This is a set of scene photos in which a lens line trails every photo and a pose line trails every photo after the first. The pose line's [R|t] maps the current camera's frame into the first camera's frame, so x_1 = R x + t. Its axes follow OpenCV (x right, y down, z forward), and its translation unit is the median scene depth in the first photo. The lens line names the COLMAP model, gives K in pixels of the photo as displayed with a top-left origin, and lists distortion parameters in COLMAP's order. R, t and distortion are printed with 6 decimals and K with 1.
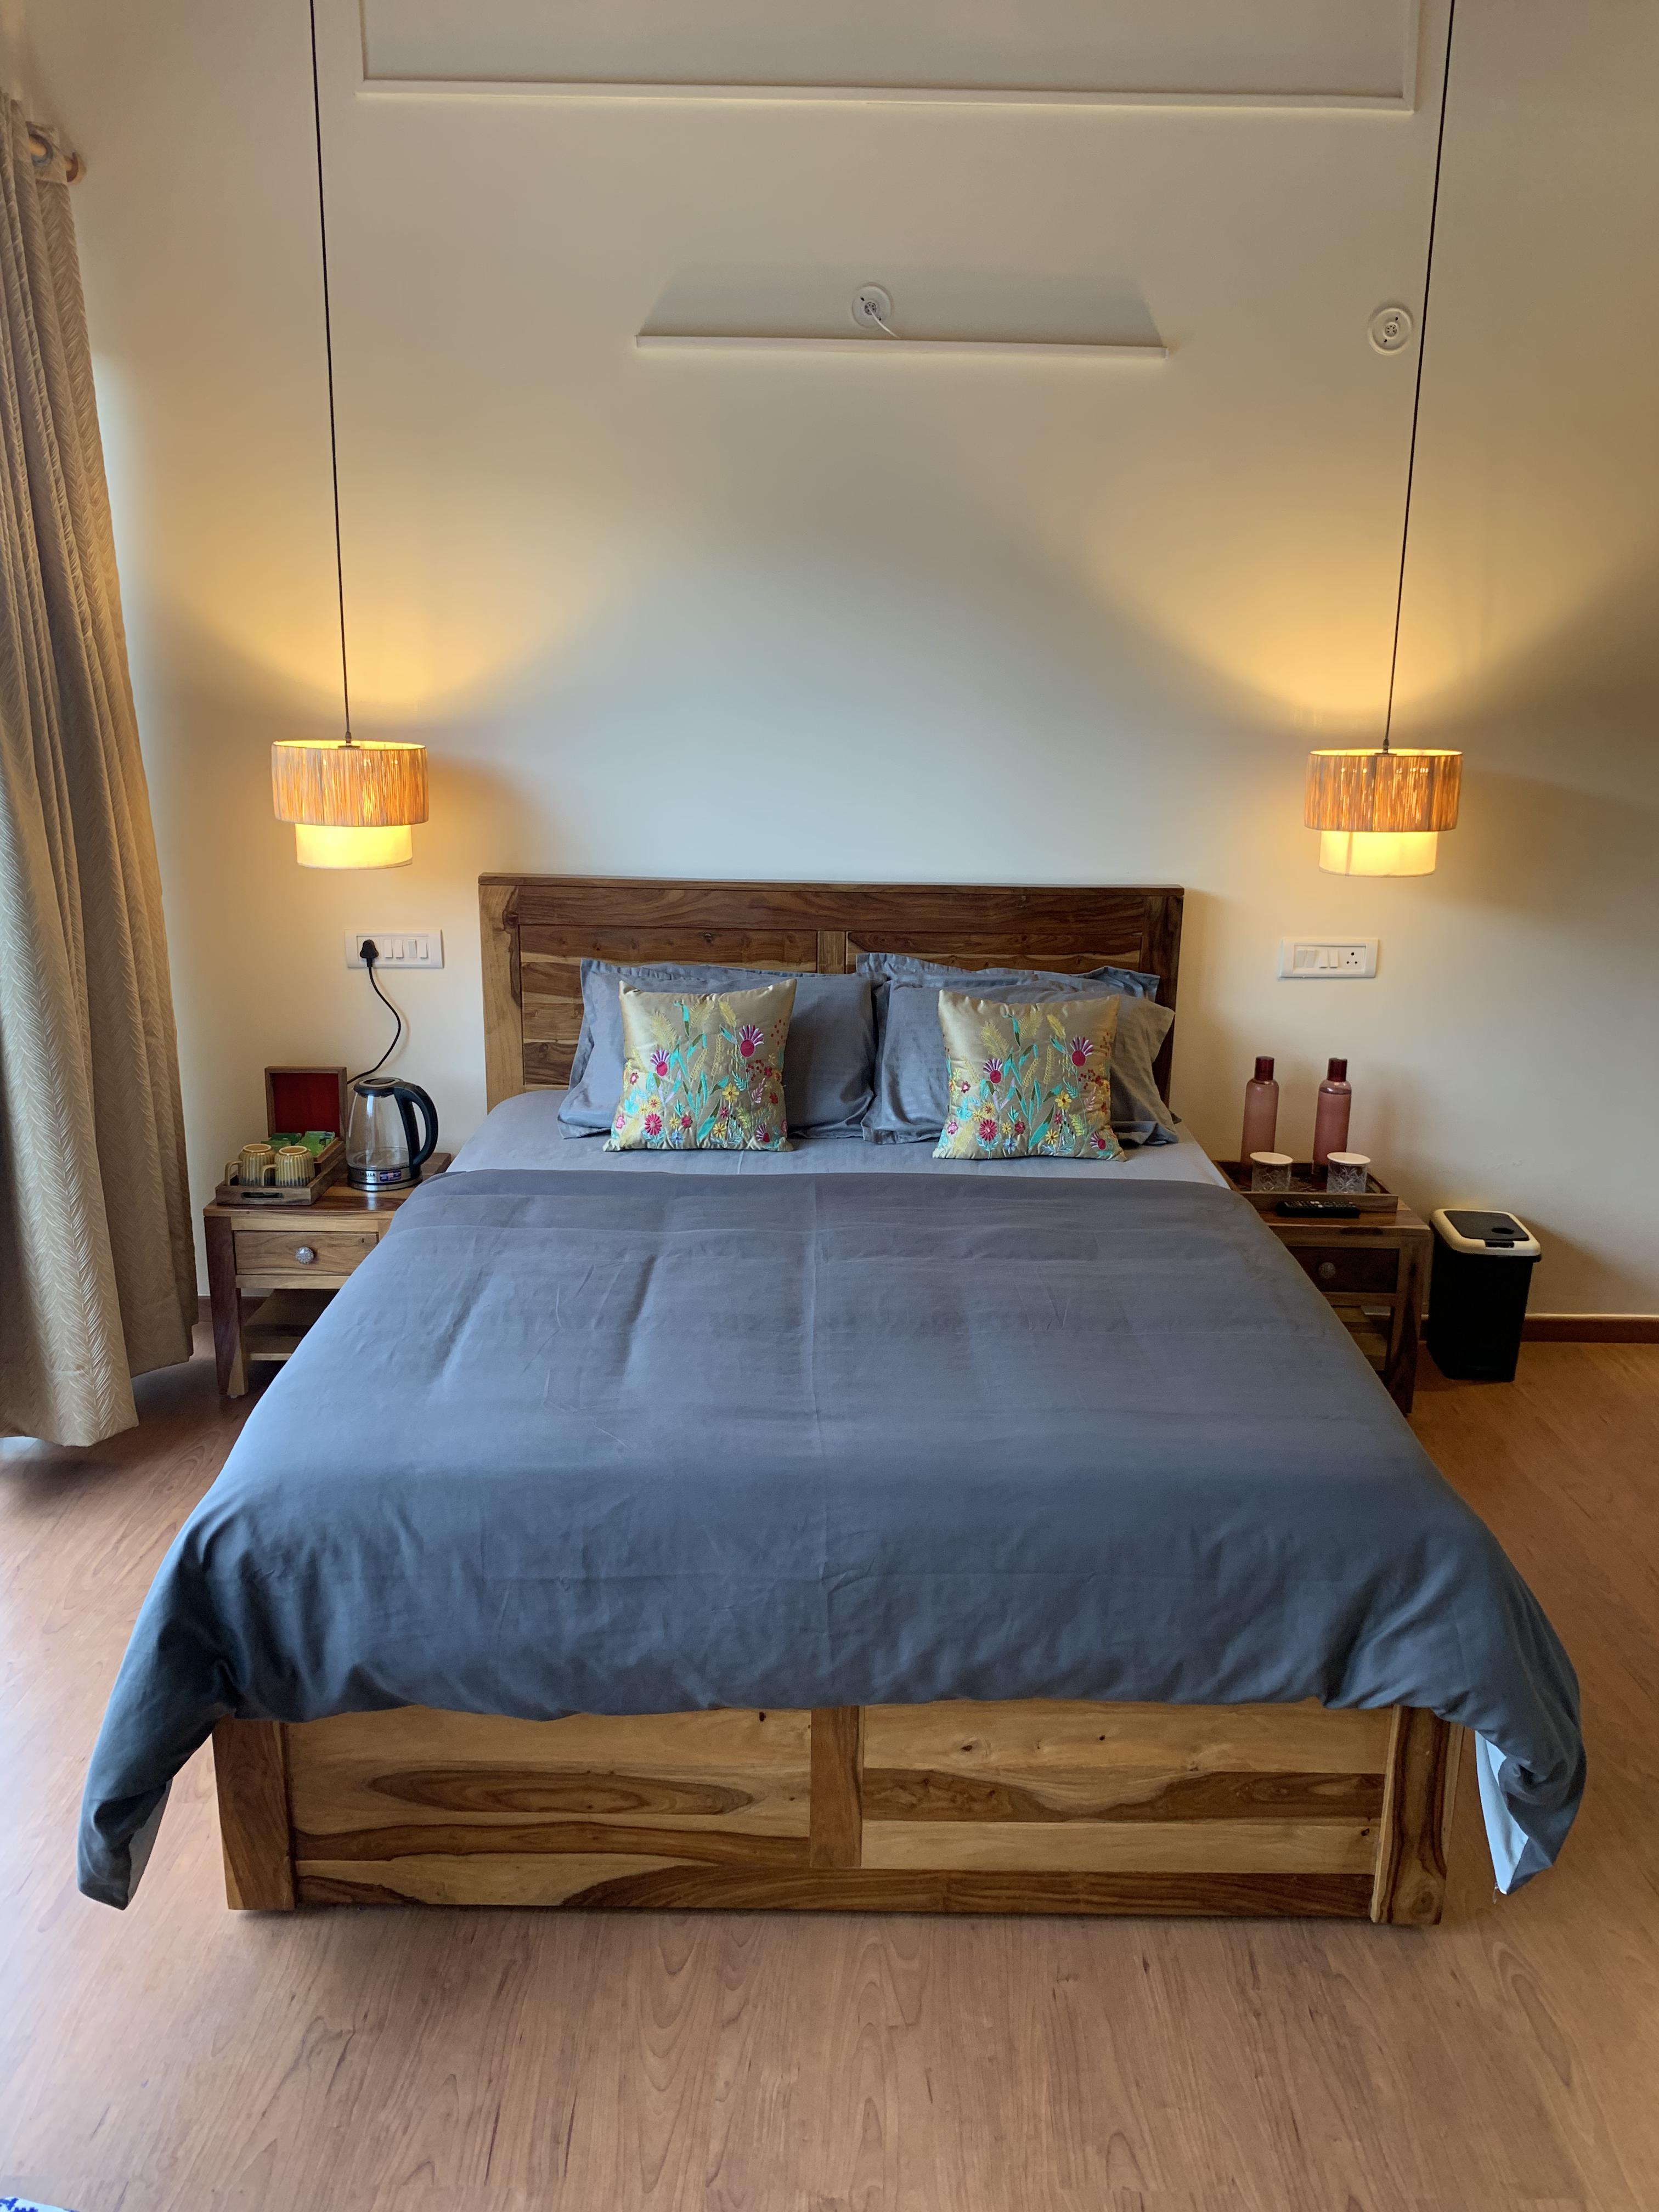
lens RADIAL K [[1639.3, 0, 752.5], [0, 1639.3, 1113.2], [0, 0, 1]] dist [0.115817, -0.261067]
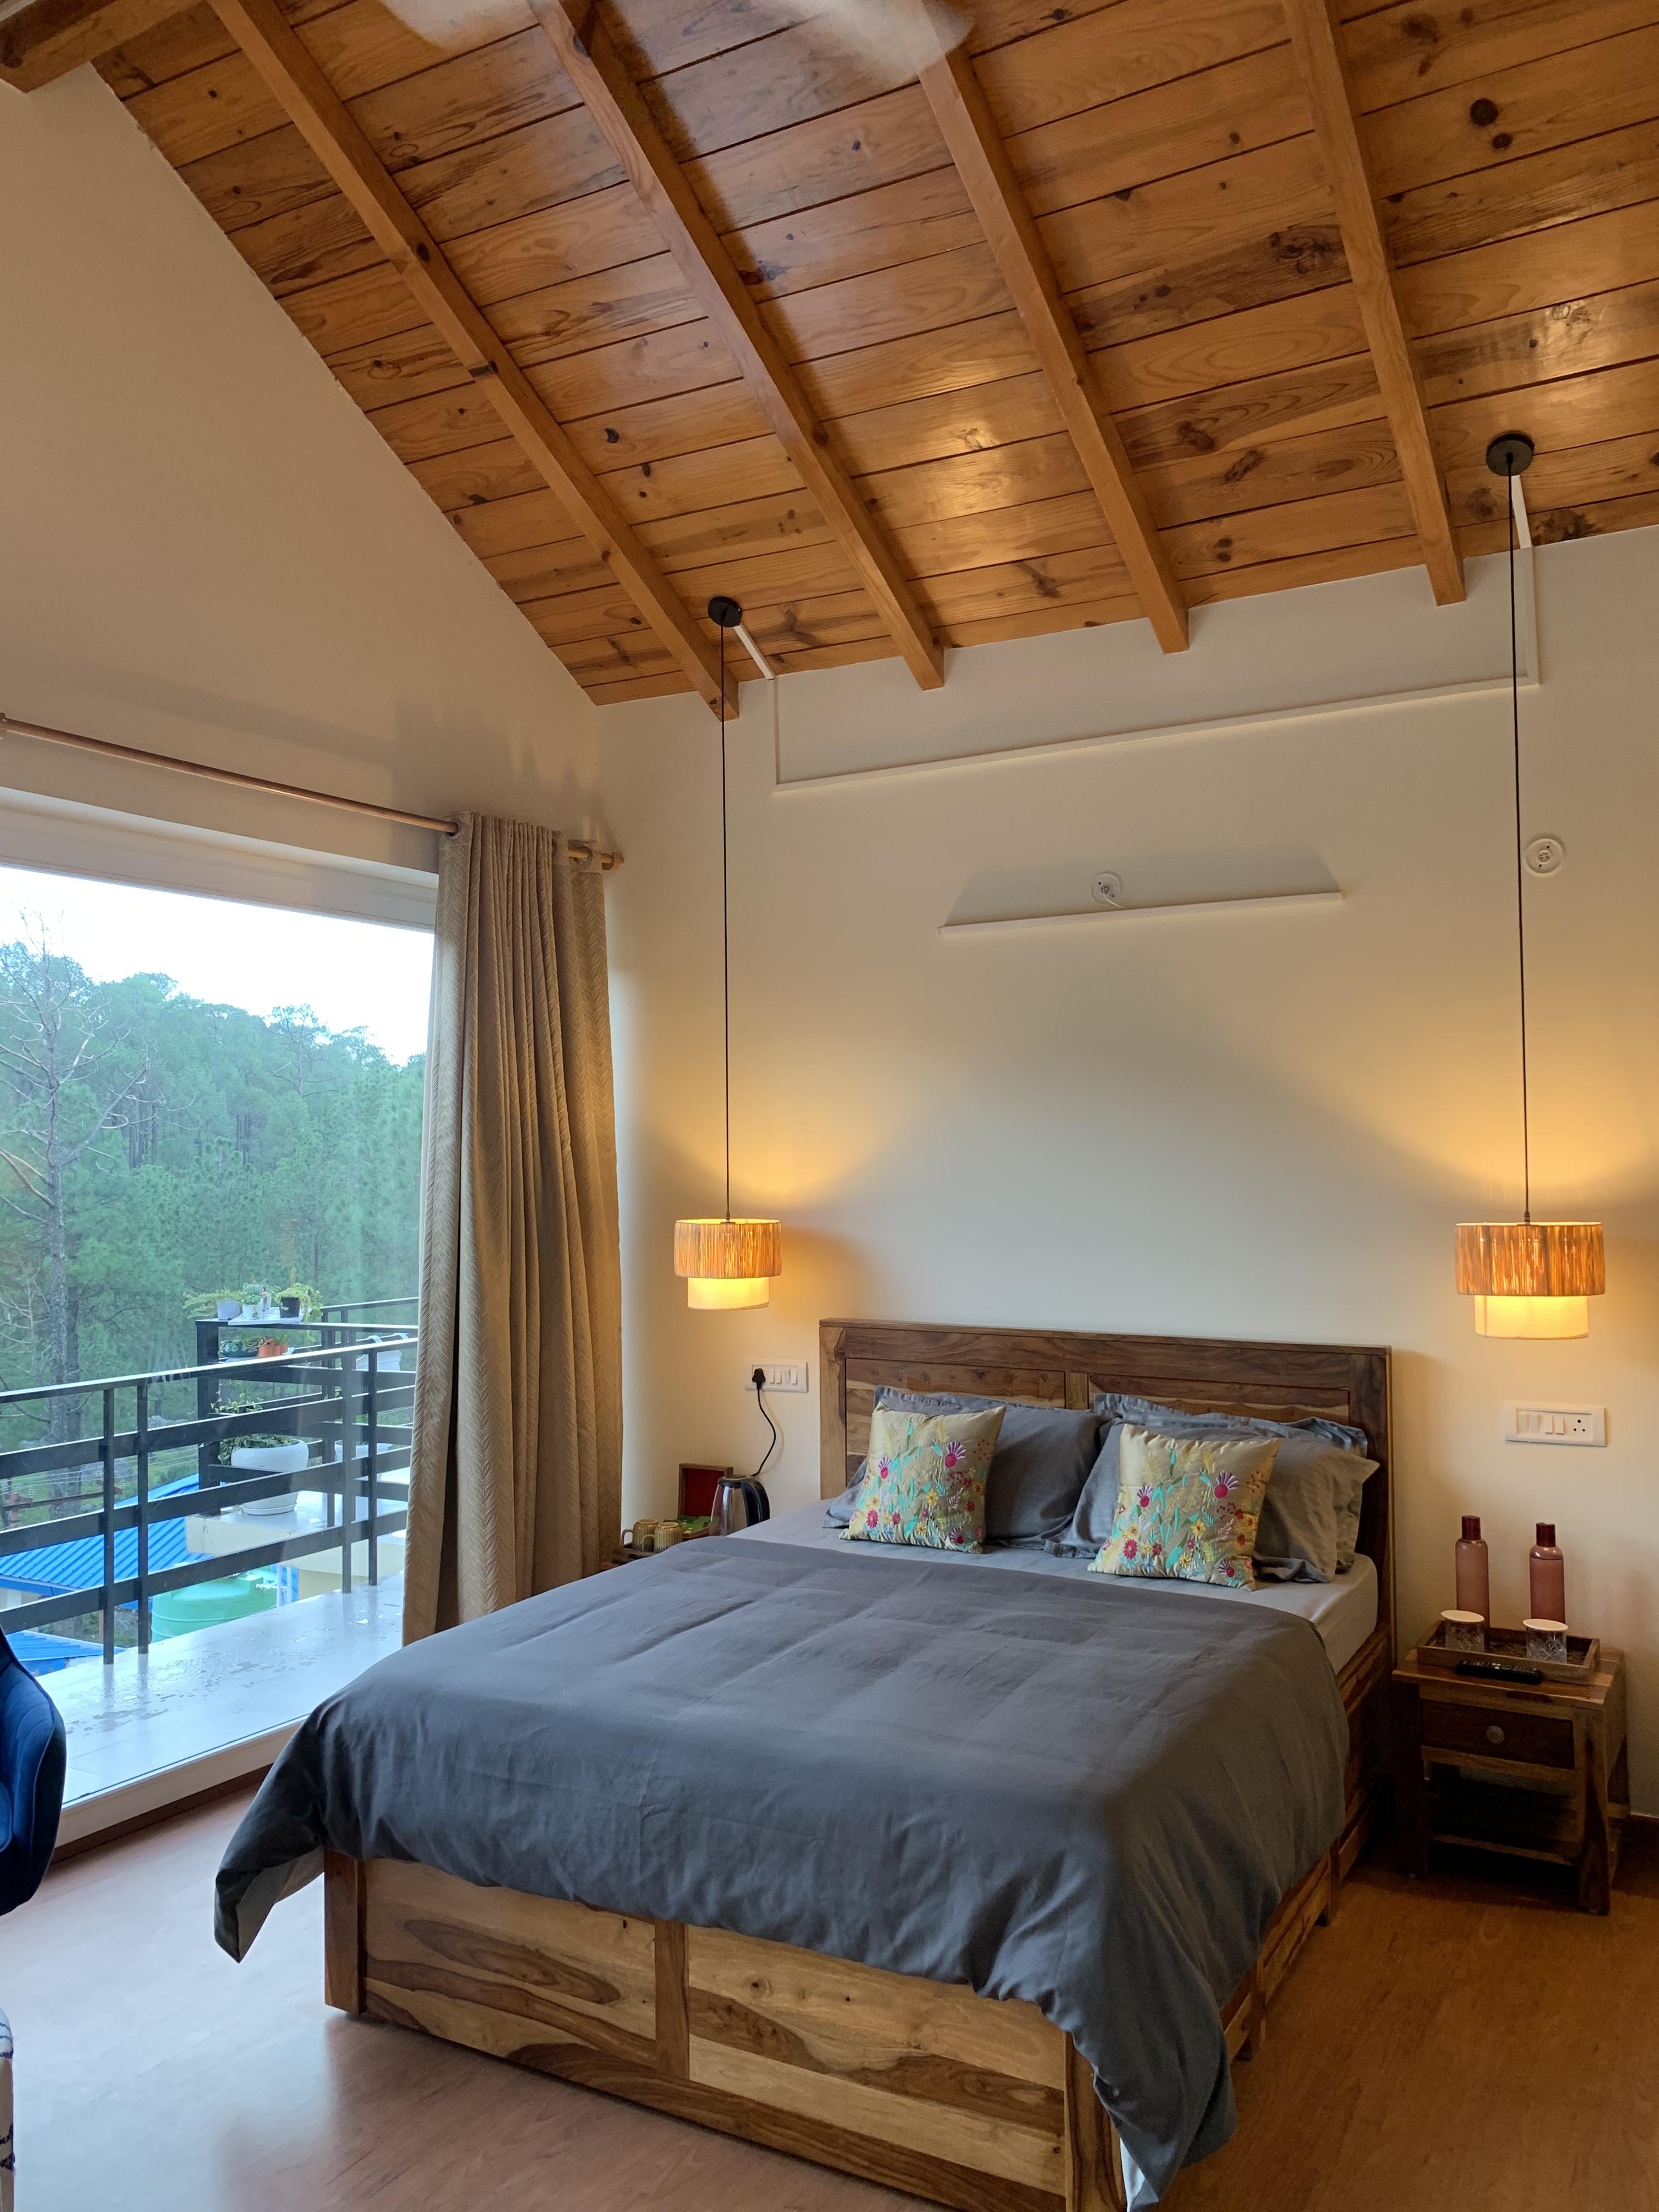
lens RADIAL K [[1707.4, 0, 829.5], [0, 1707.4, 1106.0], [0, 0, 1]] dist [0.012332, -0.040056]
pose [[0.867549, -0.035832, -0.496059, 0.831462], [-0.111590, 0.957949, -0.264352, 0.078308], [0.484672, 0.284694, 0.827069, -0.231820]]
